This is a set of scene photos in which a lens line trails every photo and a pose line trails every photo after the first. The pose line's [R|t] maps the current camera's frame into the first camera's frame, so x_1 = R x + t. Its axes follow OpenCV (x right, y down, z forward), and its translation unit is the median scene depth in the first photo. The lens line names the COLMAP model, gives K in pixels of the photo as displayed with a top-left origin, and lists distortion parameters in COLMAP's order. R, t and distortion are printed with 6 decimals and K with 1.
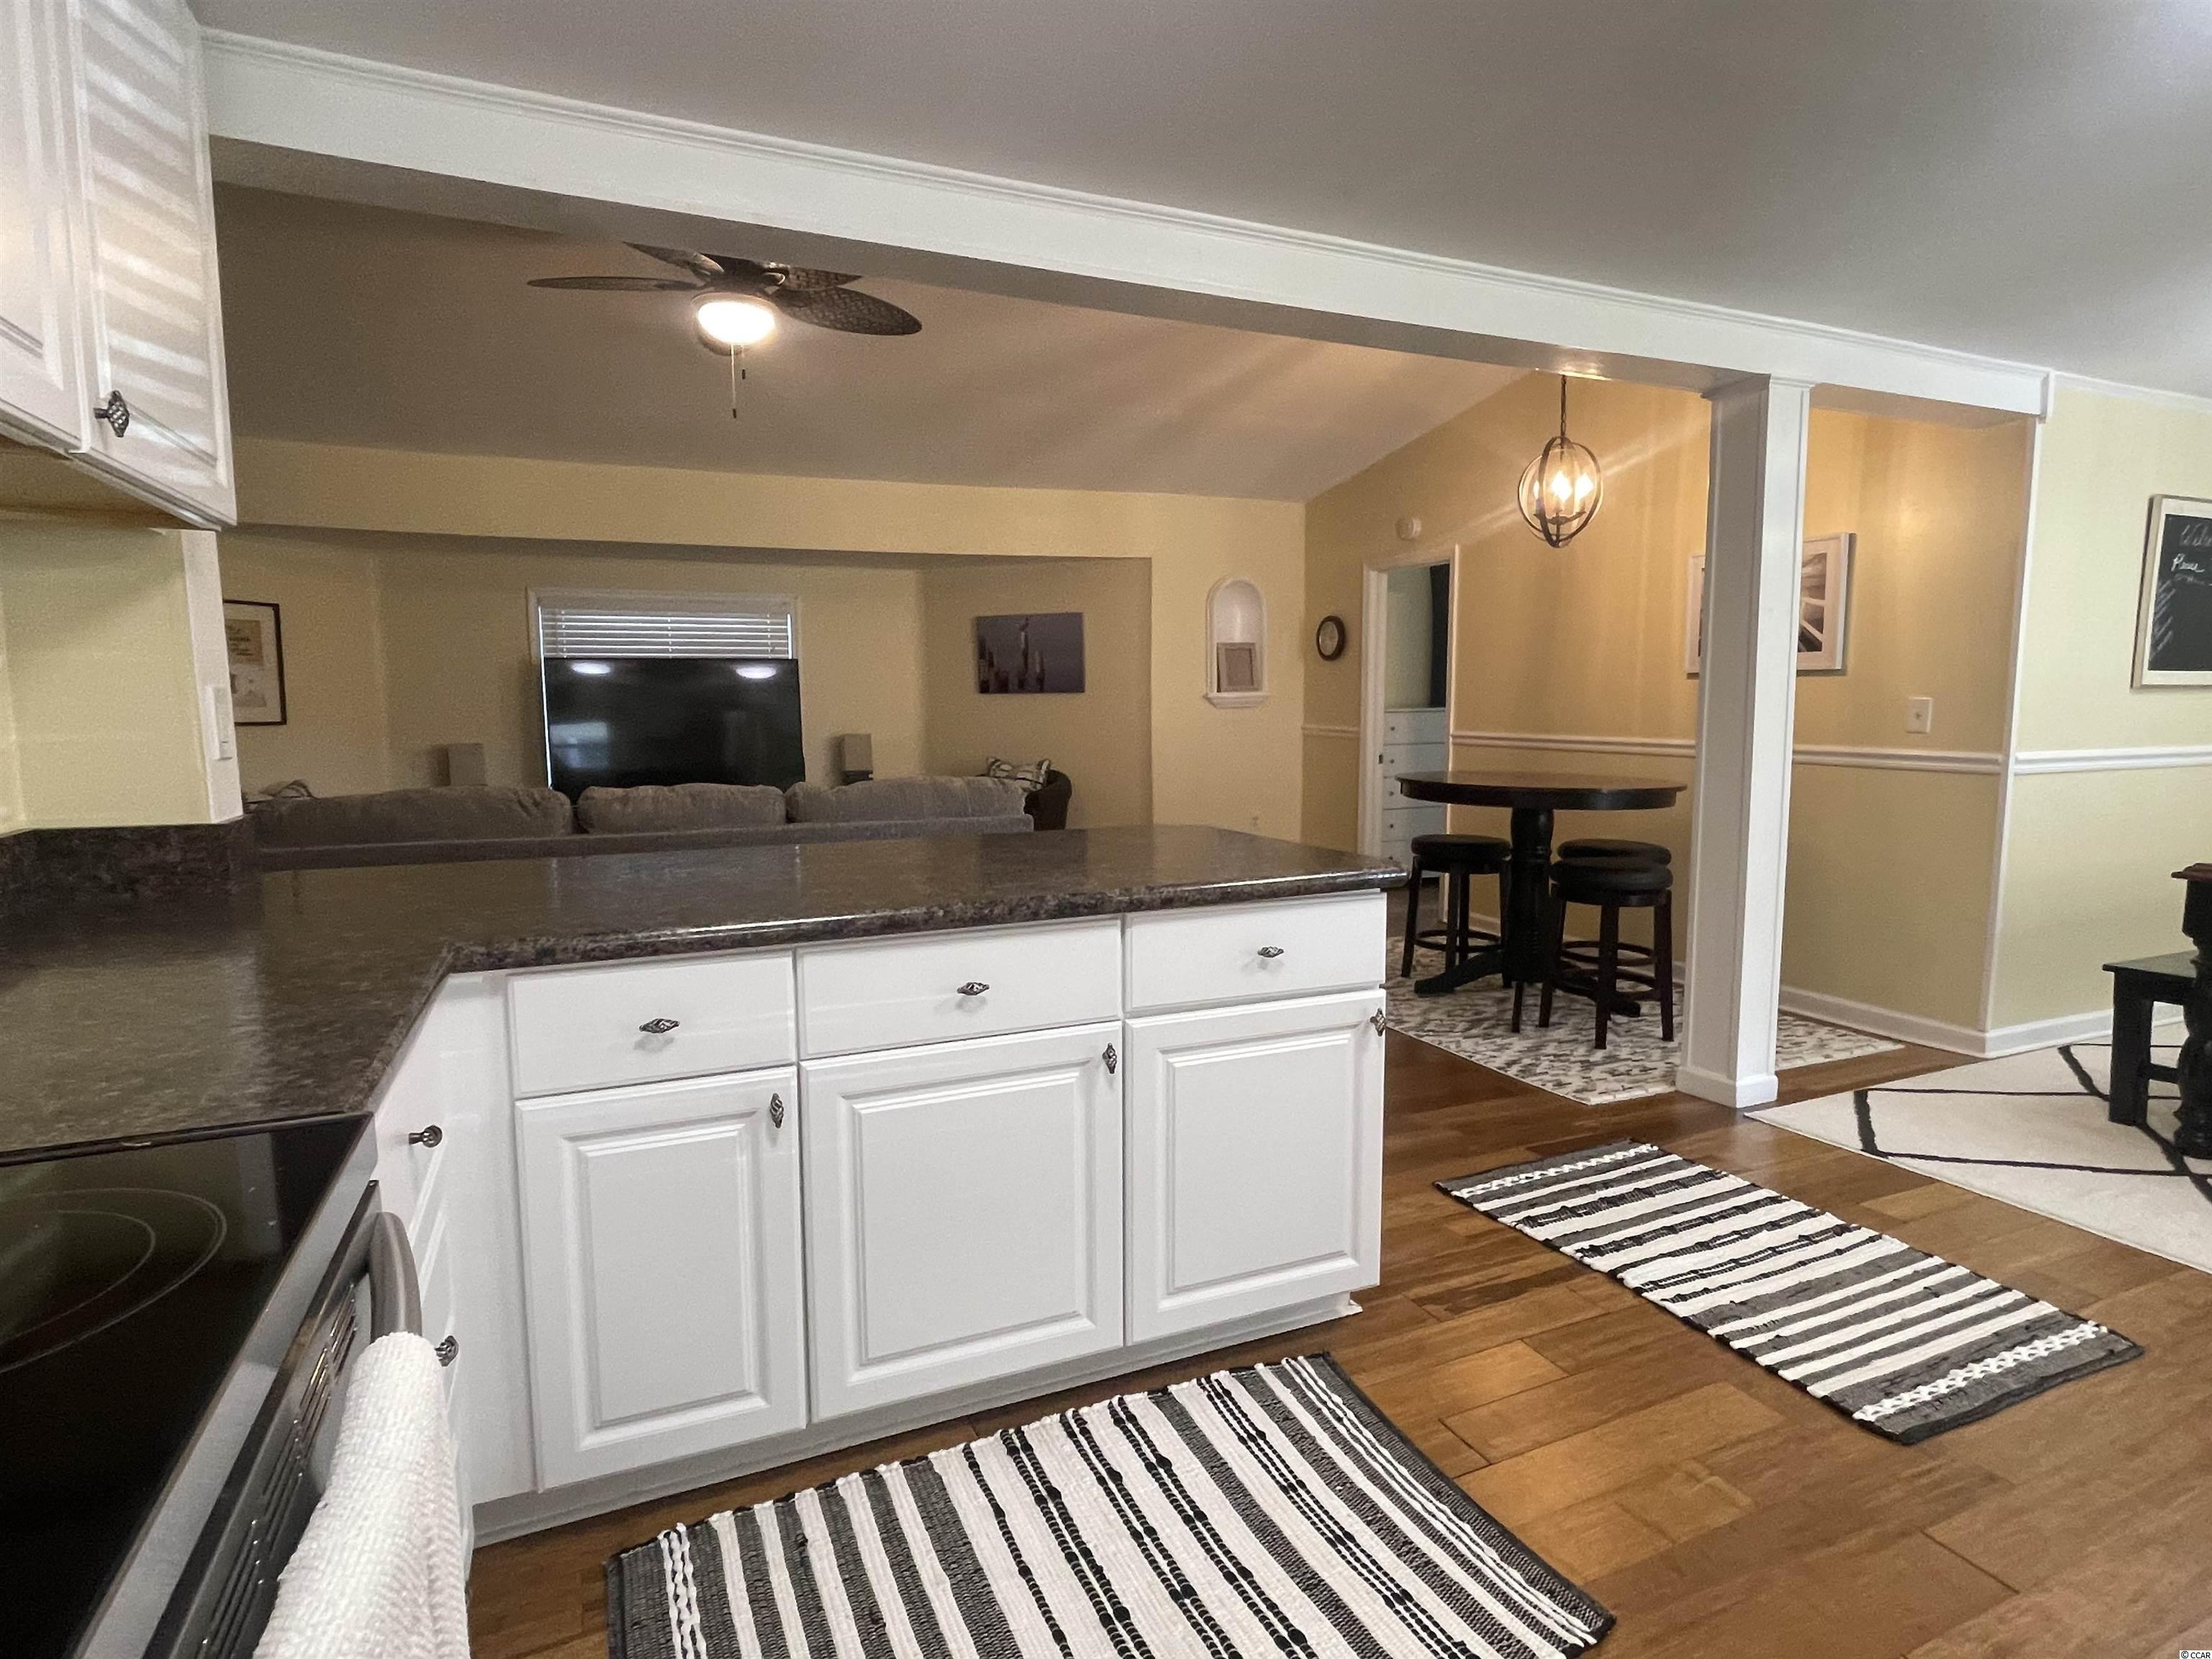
lens RADIAL K [[1168.7, 0, 1103.5], [0, 1168.7, 824.8], [0, 0, 1]] dist [-0.001534, 0.000337]
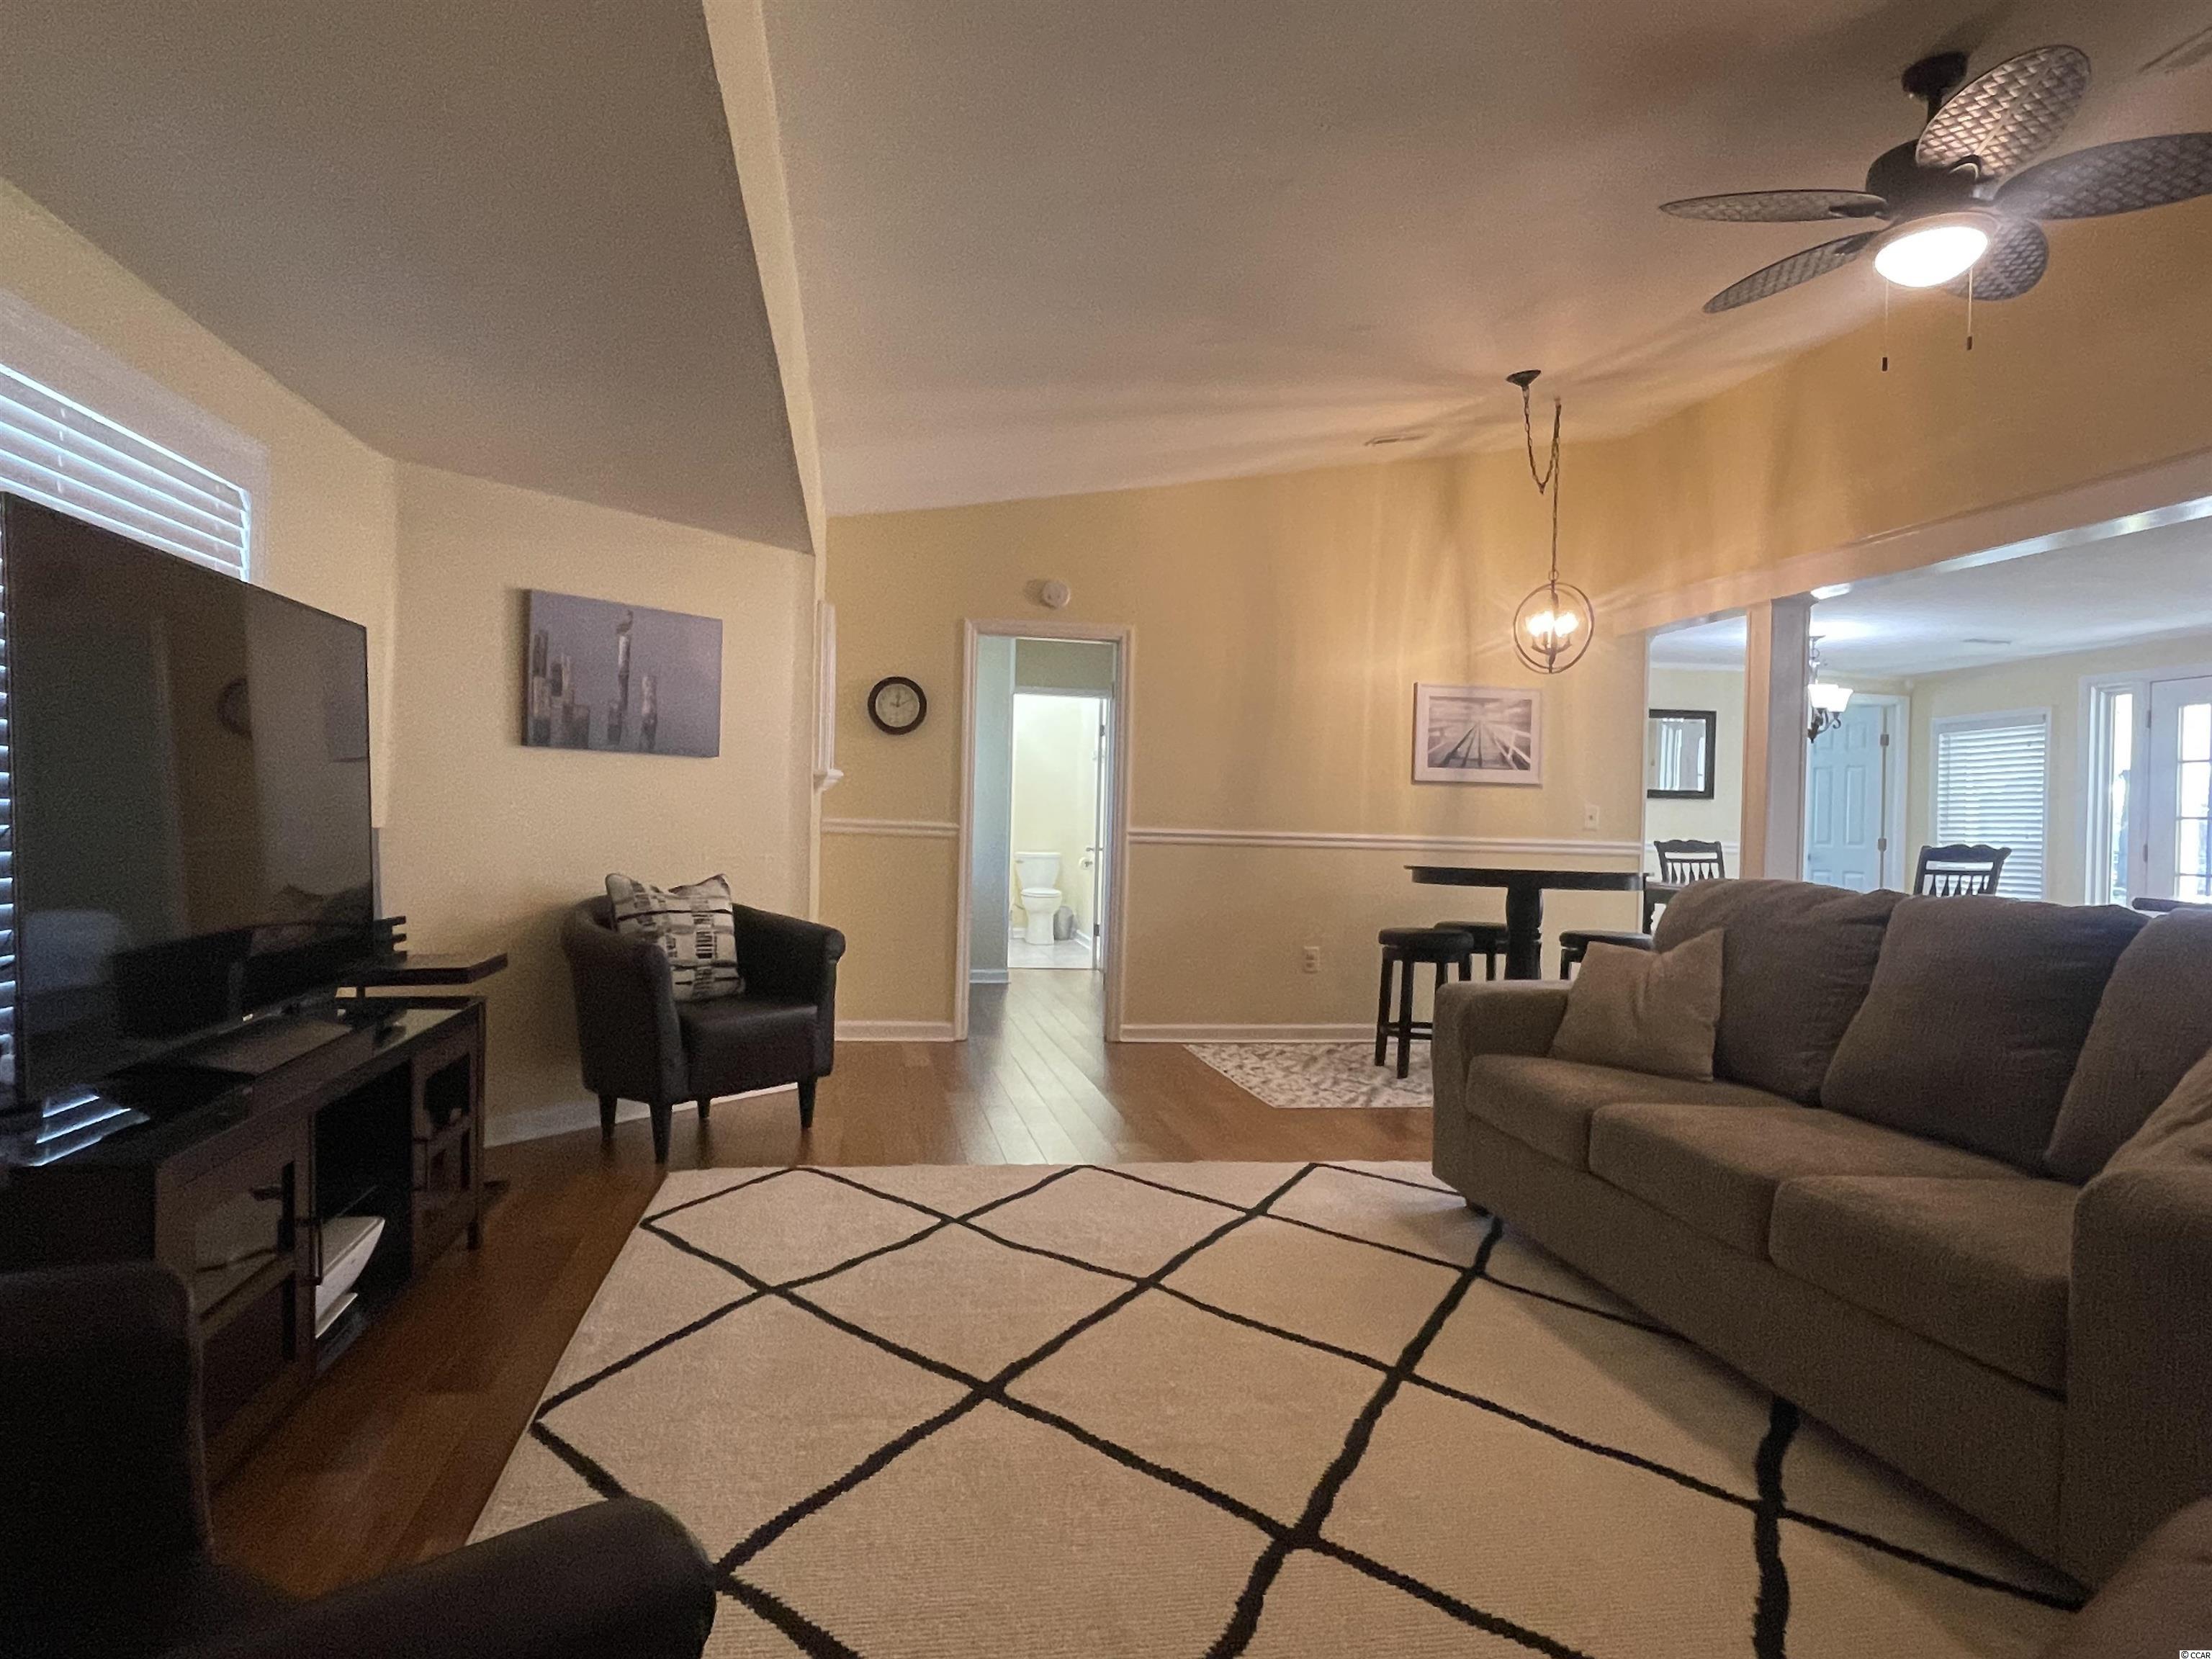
lens RADIAL K [[1363.7, 0, 1102.4], [0, 1363.7, 826.6], [0, 0, 1]] dist [0.006235, -0.012975]
pose [[0.234017, 0.007891, 0.972201, -1.263943], [0.077391, 0.996643, -0.026718, -0.094375], [-0.969148, 0.081492, 0.232620, 1.339933]]
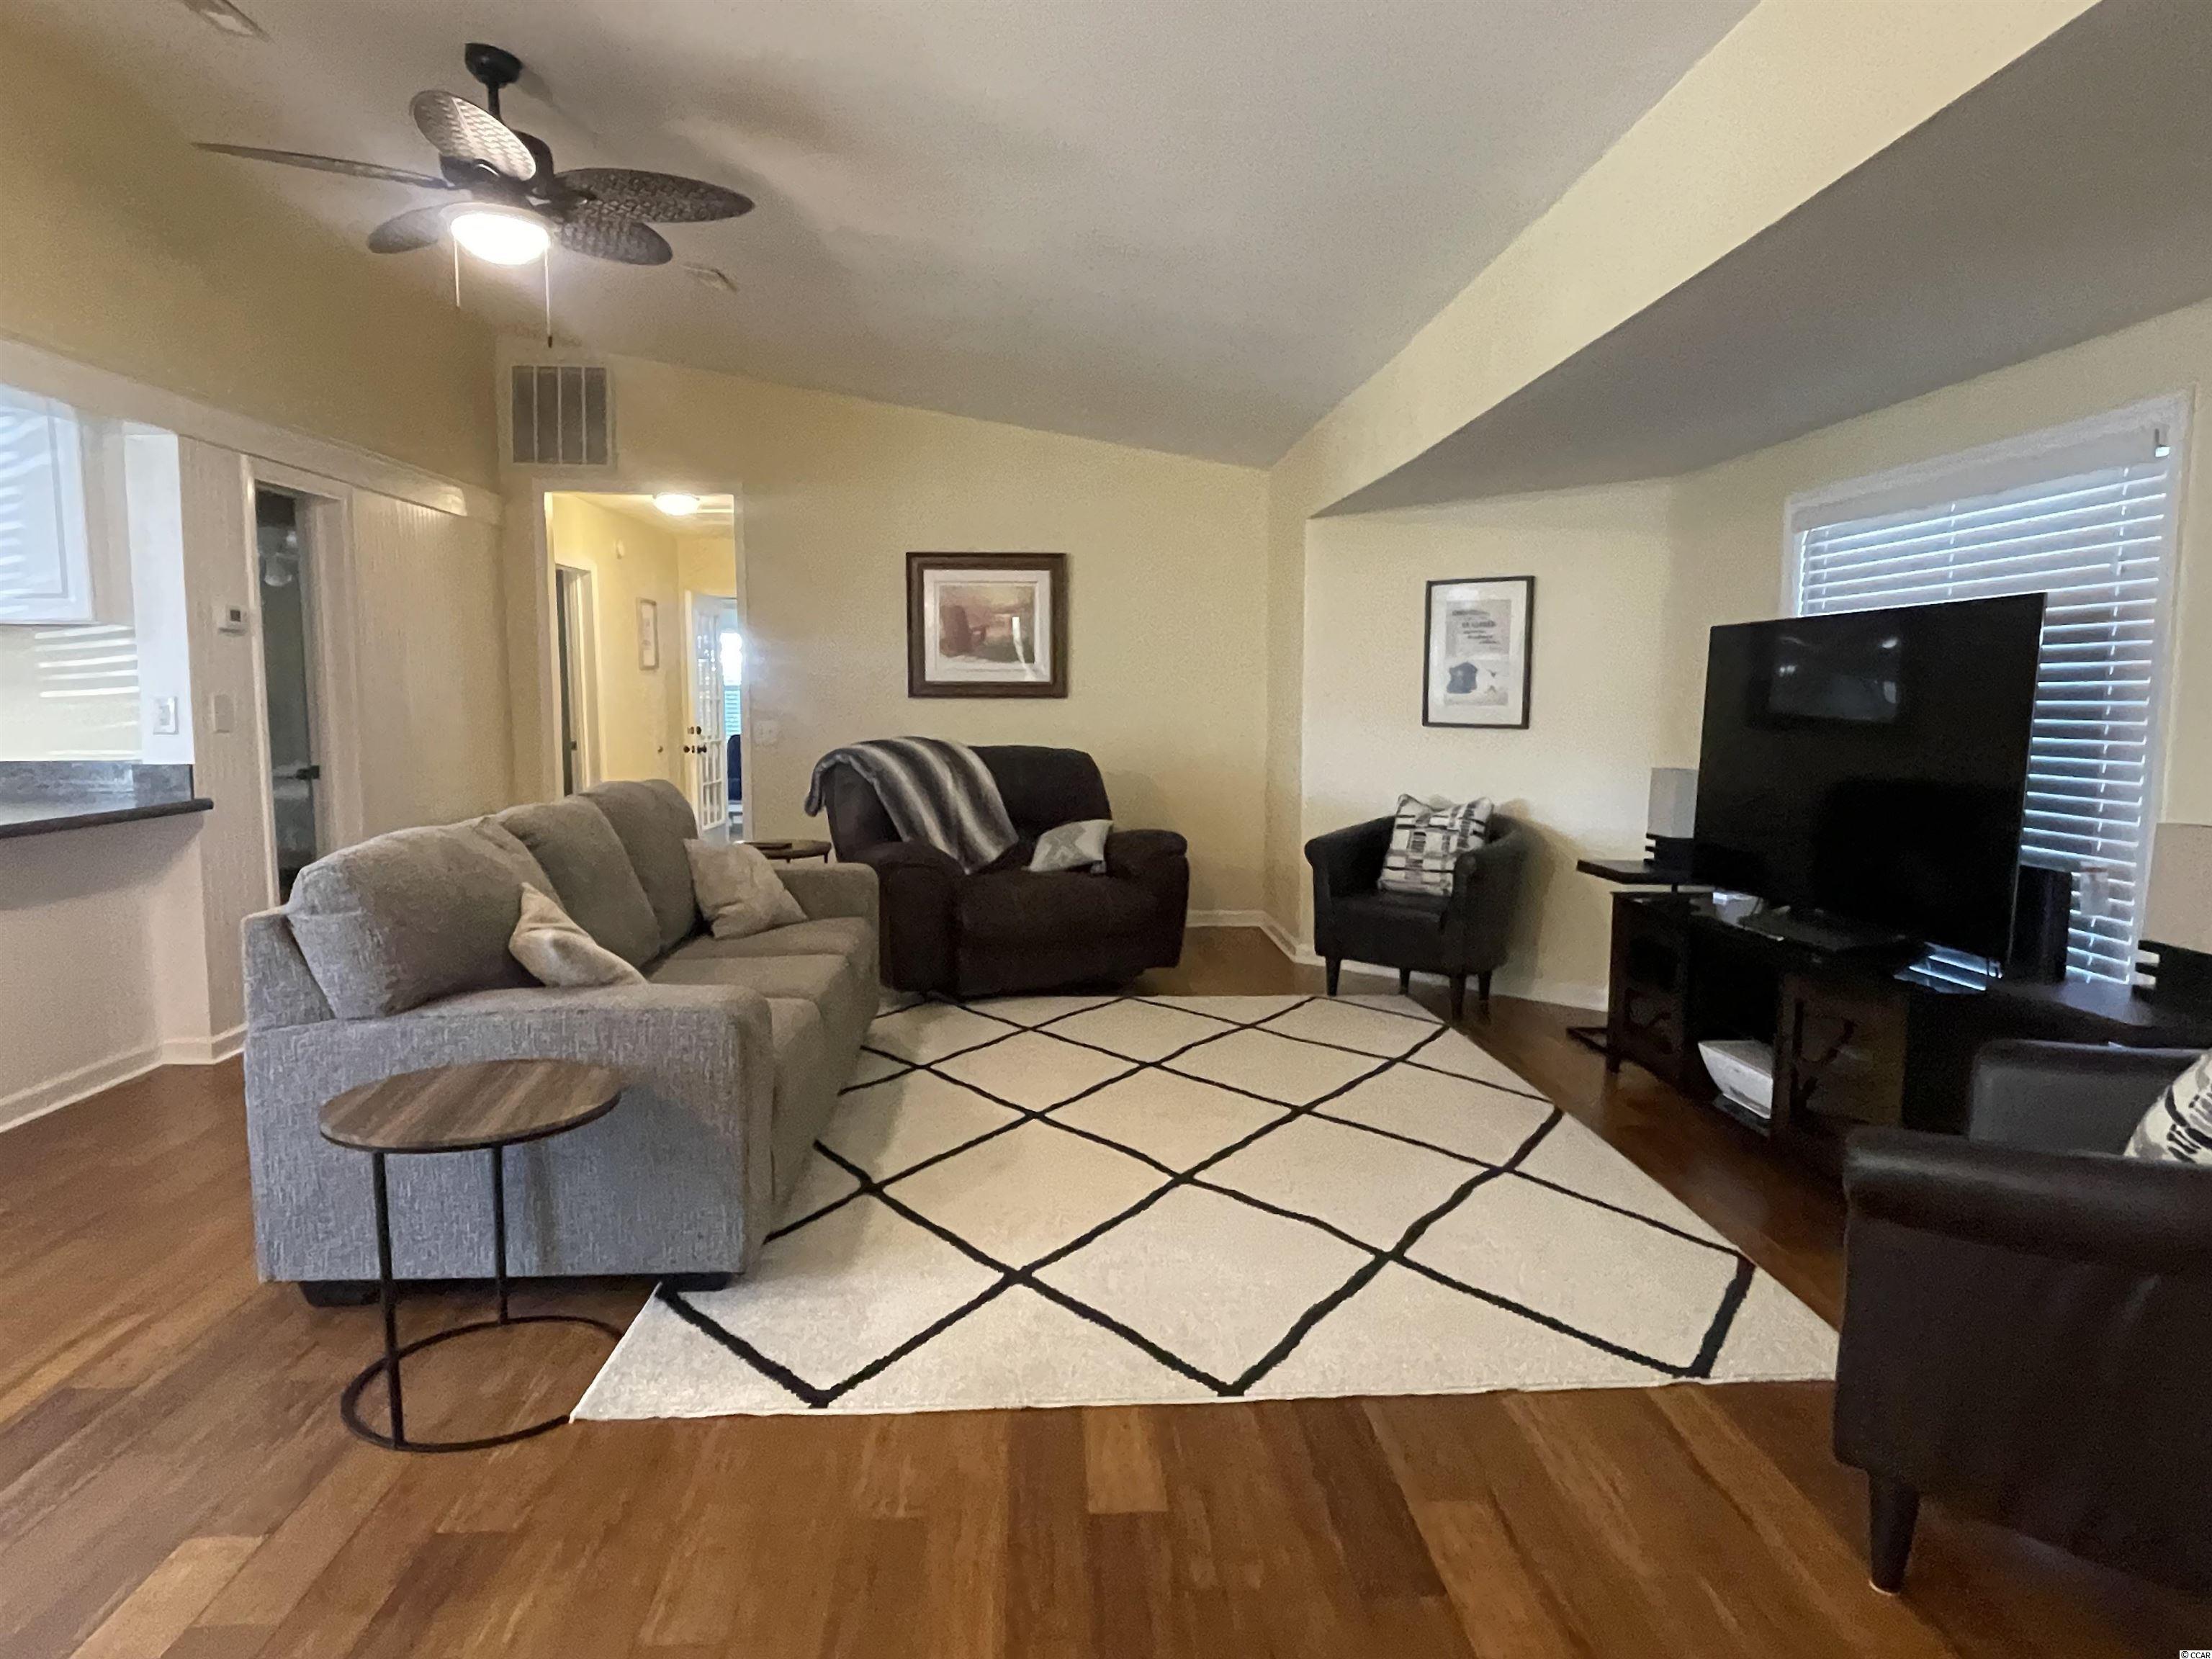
lens RADIAL K [[1363.7, 0, 1093.8], [0, 1363.7, 827.2], [0, 0, 1]] dist [0.006235, -0.012975]
pose [[-0.361573, 0.099370, -0.927033, 0.444609], [-0.097327, 0.984849, 0.143529, -0.206674], [0.927250, 0.142122, -0.346424, 1.768770]]
